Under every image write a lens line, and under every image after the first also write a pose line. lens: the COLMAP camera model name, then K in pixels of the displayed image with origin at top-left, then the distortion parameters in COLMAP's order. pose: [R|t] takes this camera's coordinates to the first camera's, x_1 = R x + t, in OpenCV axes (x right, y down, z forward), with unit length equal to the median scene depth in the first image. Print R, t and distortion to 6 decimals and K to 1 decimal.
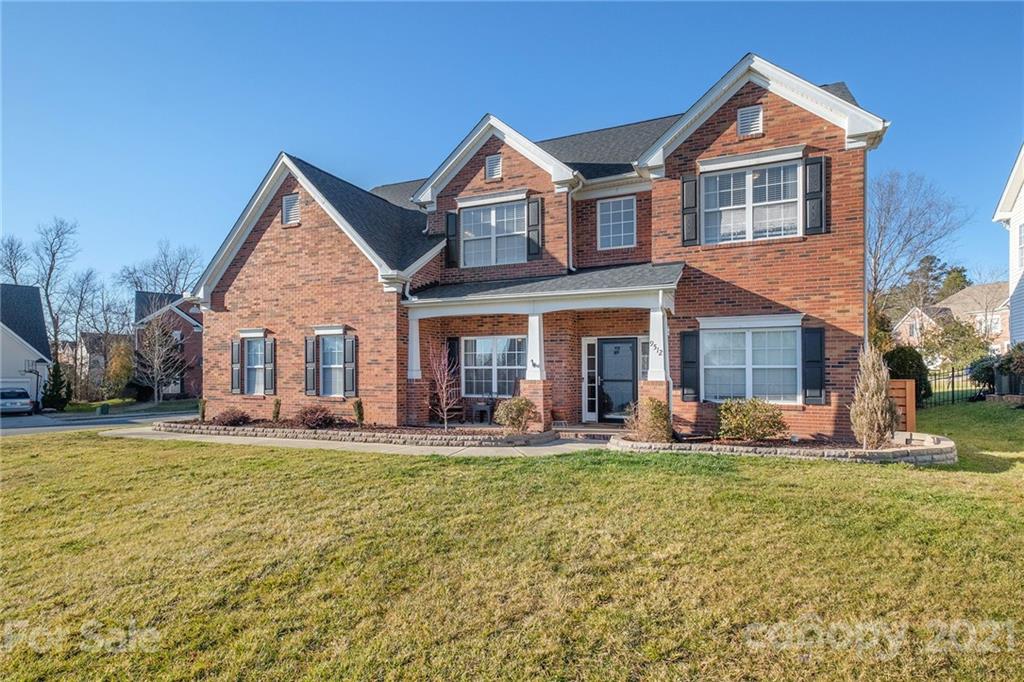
lens RADIAL K [[545.8, 0, 511.7], [0, 545.8, 373.2], [0, 0, 1]] dist [0.000562, 0.000486]
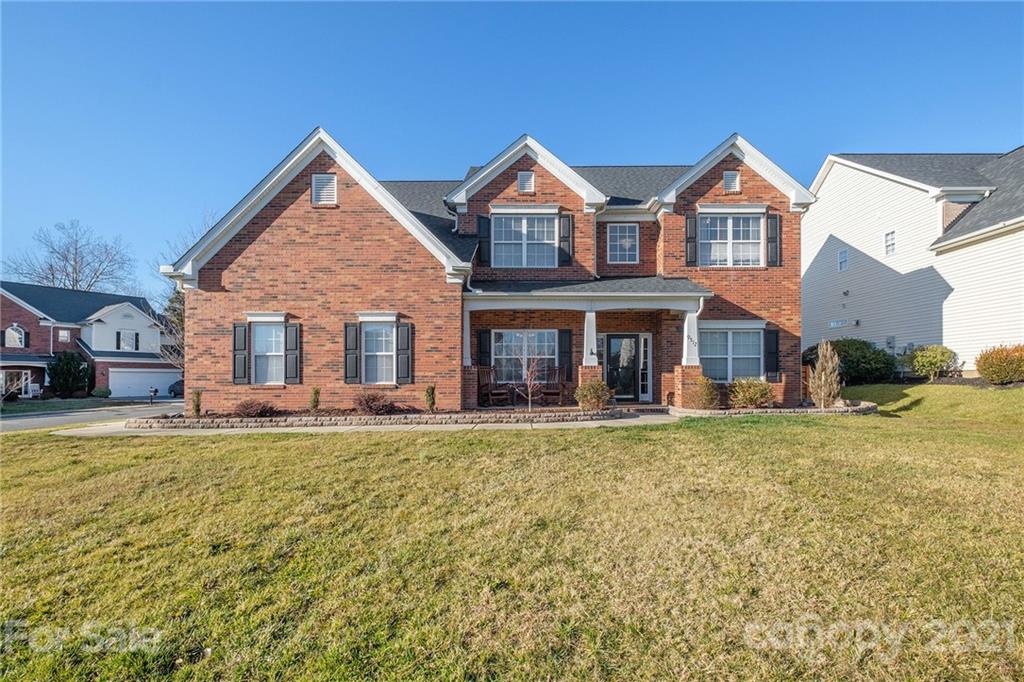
lens RADIAL K [[460.3, 0, 510.8], [0, 460.3, 376.7], [0, 0, 1]] dist [-0.000477, -0.000053]
pose [[0.905708, -0.004741, 0.423876, -0.494565], [0.003095, 0.999985, 0.004569, 0.028031], [-0.423891, -0.002826, 0.905709, 0.143403]]
